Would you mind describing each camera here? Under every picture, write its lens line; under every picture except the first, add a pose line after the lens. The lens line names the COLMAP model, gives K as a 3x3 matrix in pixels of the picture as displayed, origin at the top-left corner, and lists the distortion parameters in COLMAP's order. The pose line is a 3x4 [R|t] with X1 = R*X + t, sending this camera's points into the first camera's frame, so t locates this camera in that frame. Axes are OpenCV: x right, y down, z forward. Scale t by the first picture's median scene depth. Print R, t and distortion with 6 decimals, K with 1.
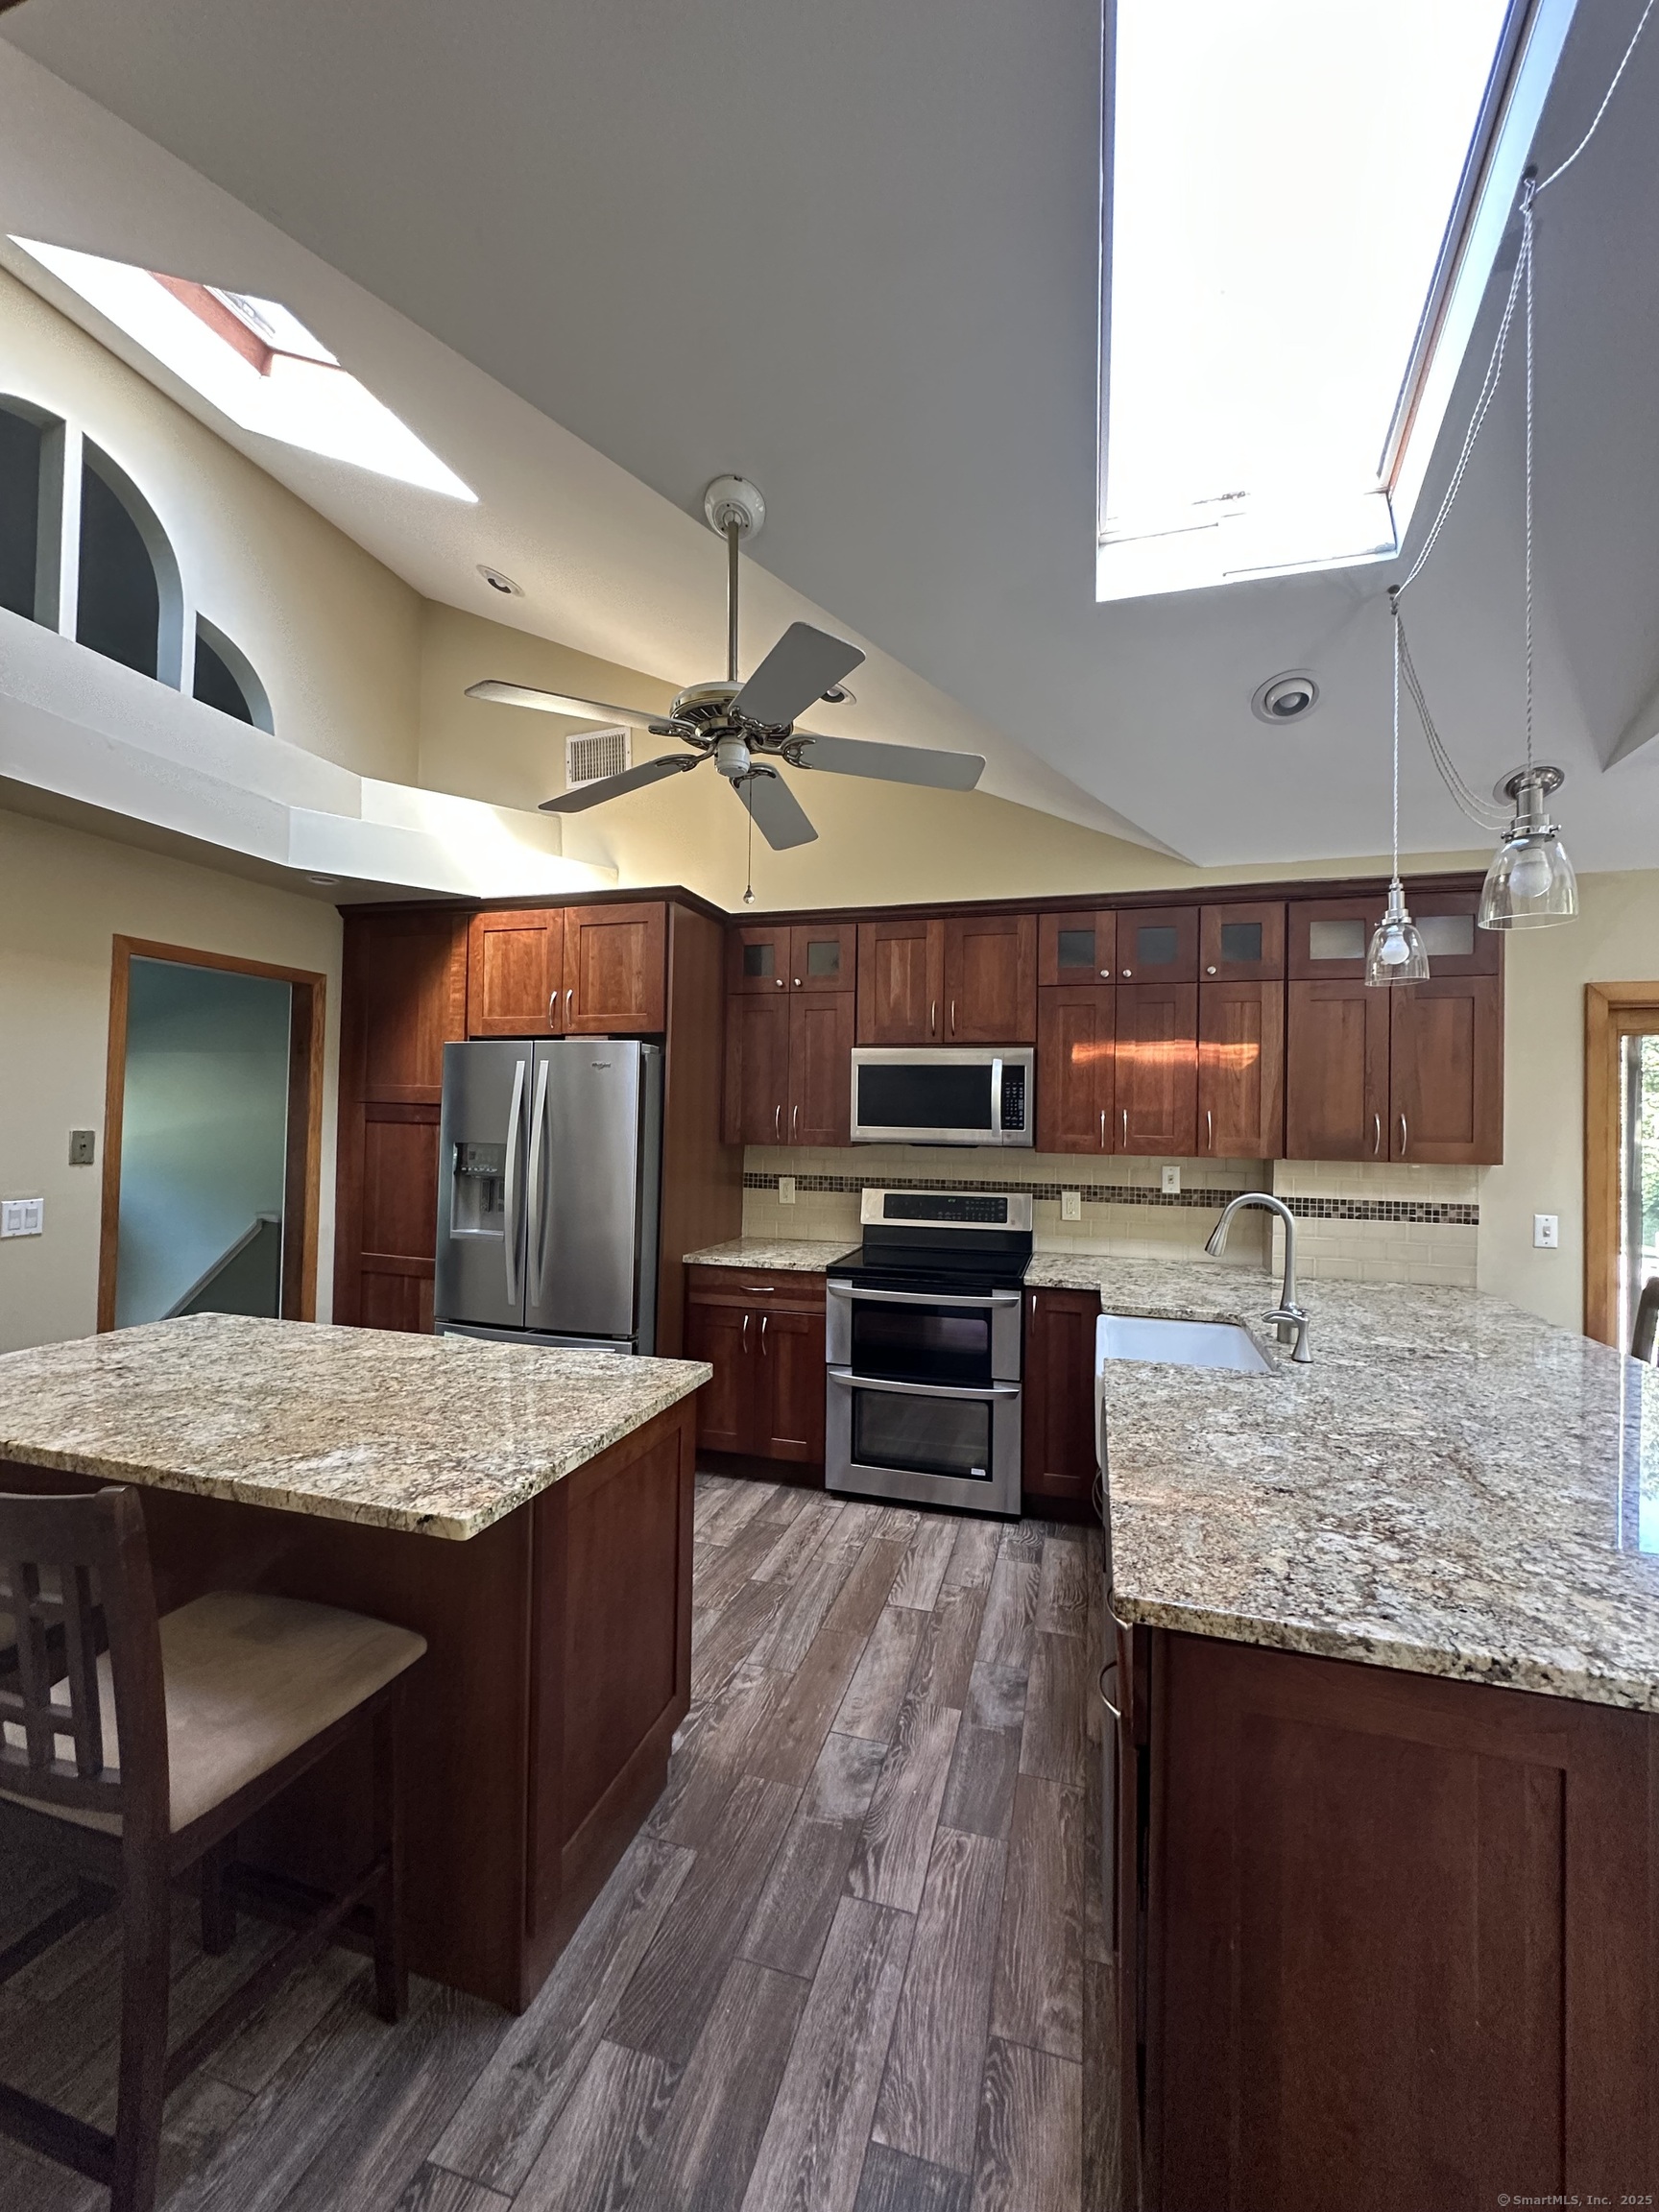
lens RADIAL K [[889.0, 0, 829.4], [0, 889.0, 1102.1], [0, 0, 1]] dist [0.002444, 0.000216]
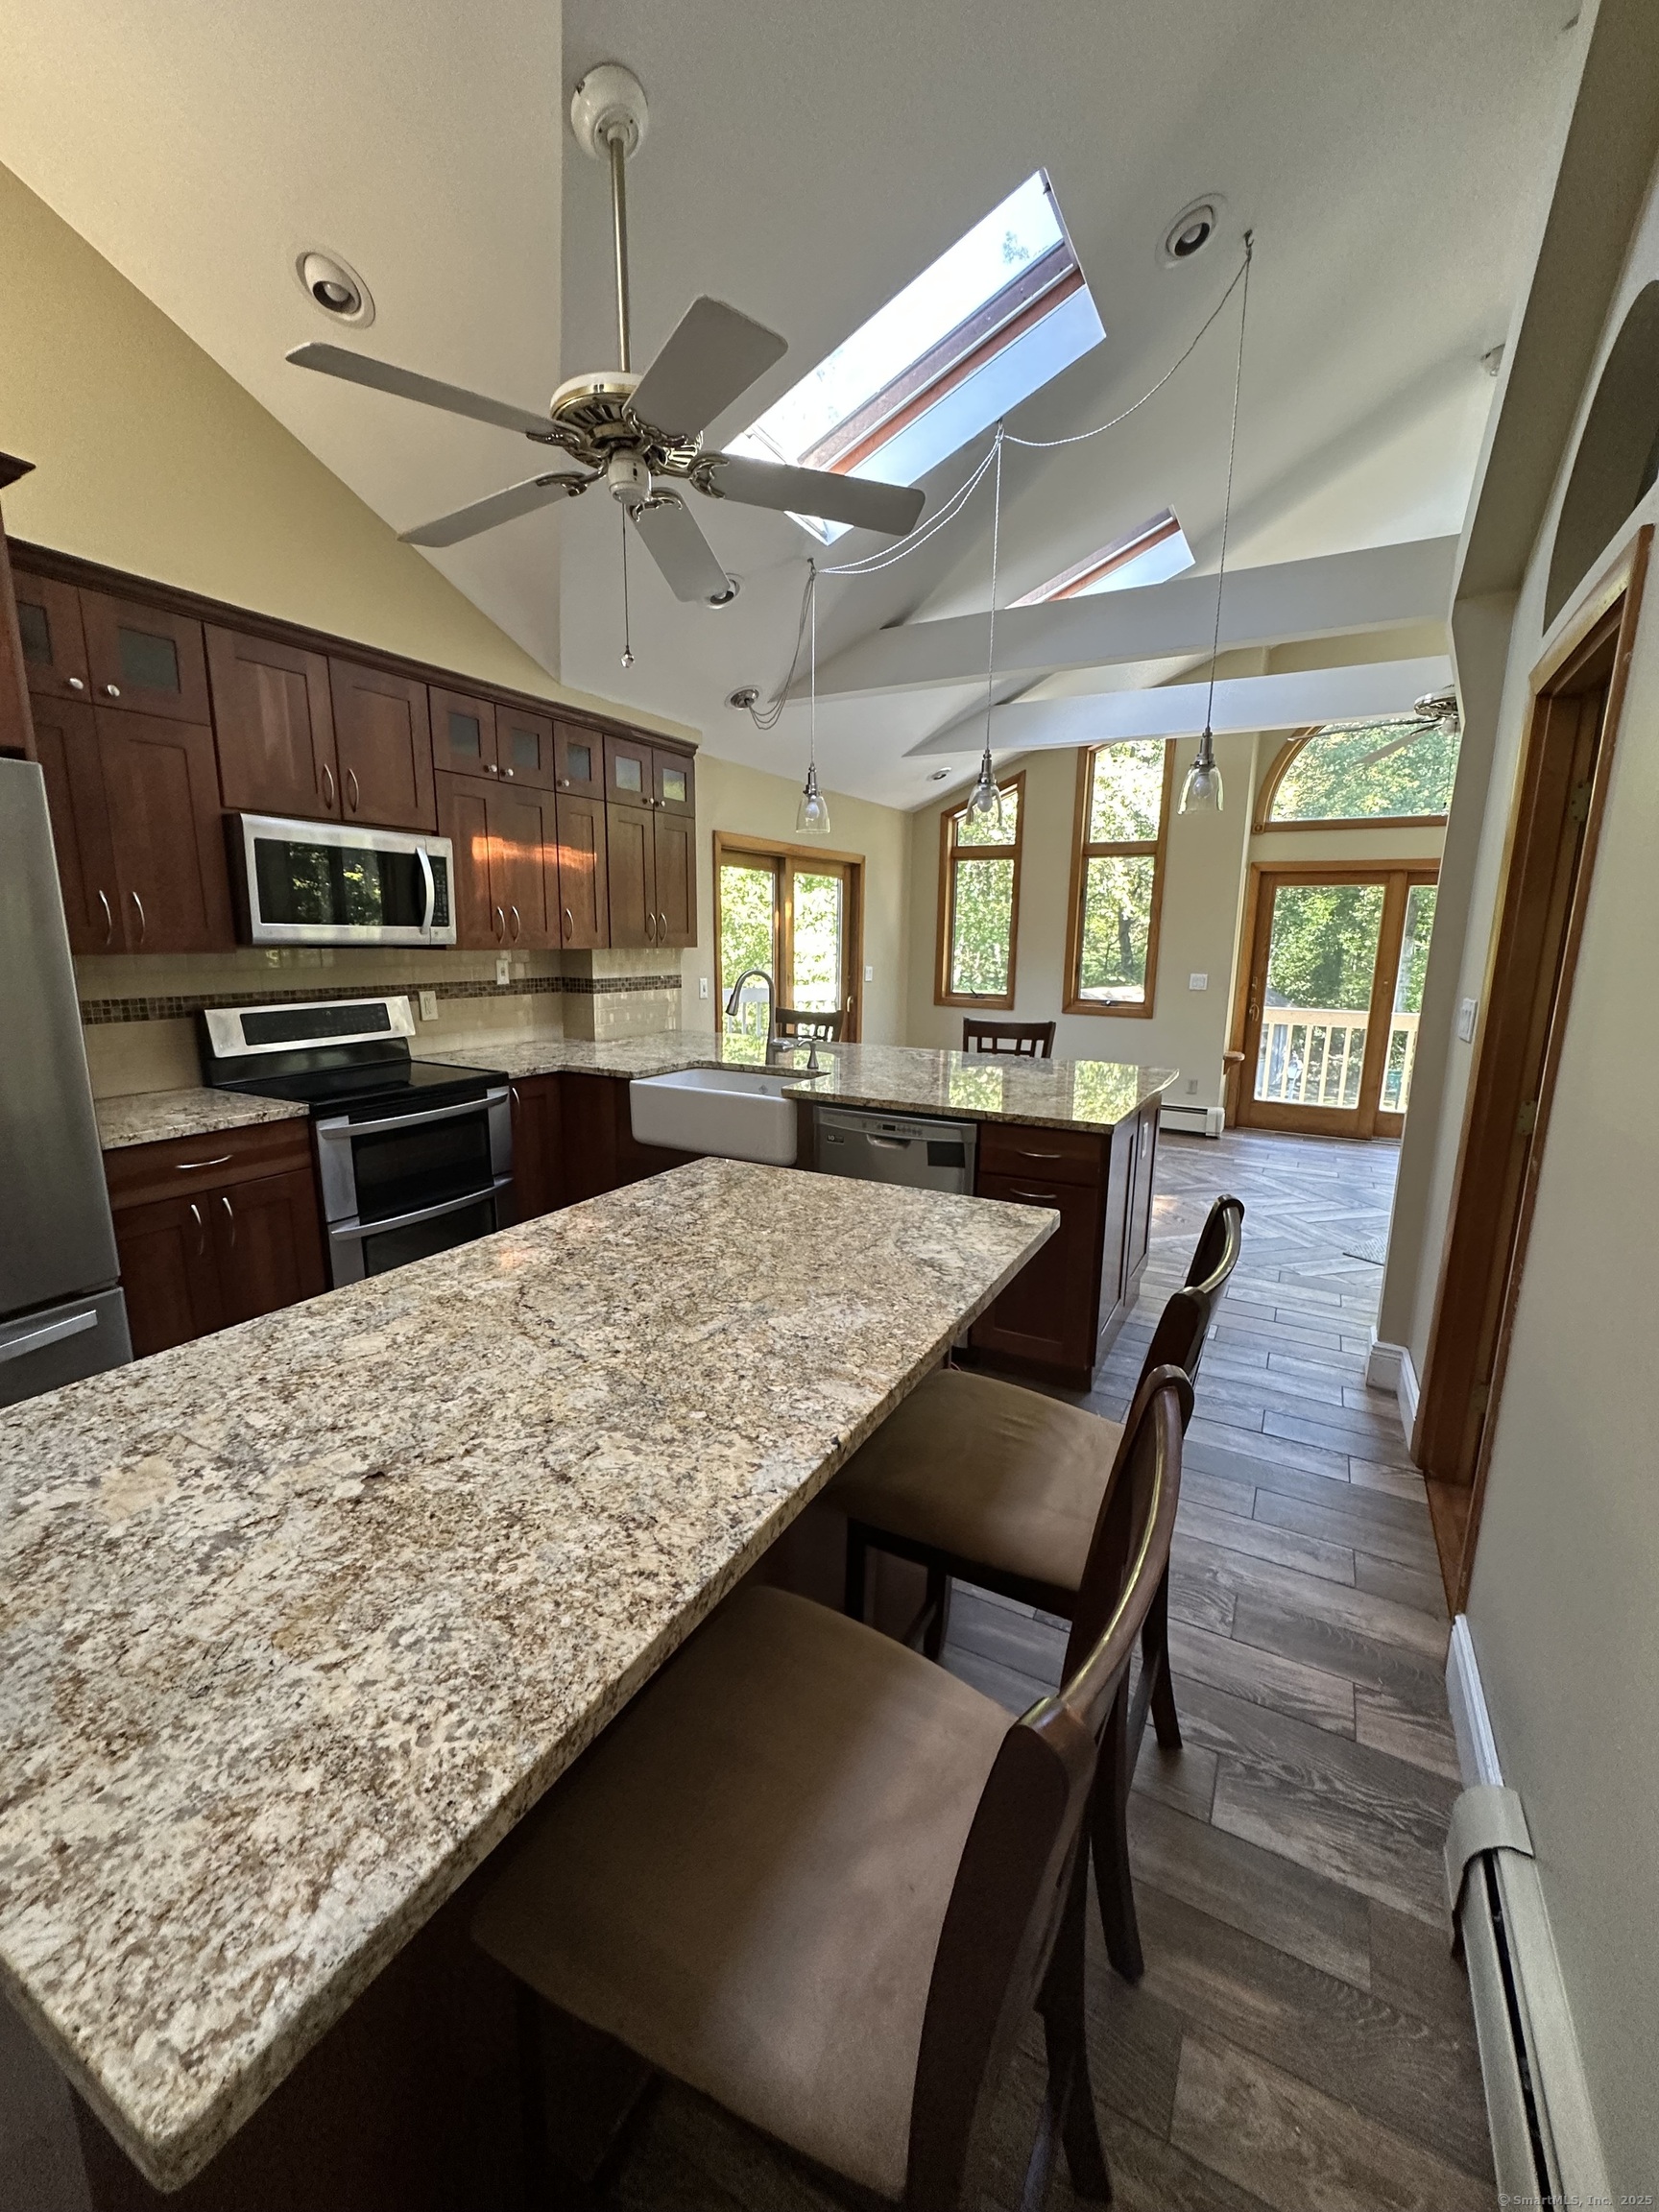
lens RADIAL K [[889.0, 0, 827.1], [0, 889.0, 1102.5], [0, 0, 1]] dist [0.002444, 0.000216]
pose [[0.206751, -0.197312, 0.958291, -0.700370], [-0.024111, 0.978129, 0.206598, 0.009353], [-0.978096, -0.065820, 0.197472, 0.428595]]
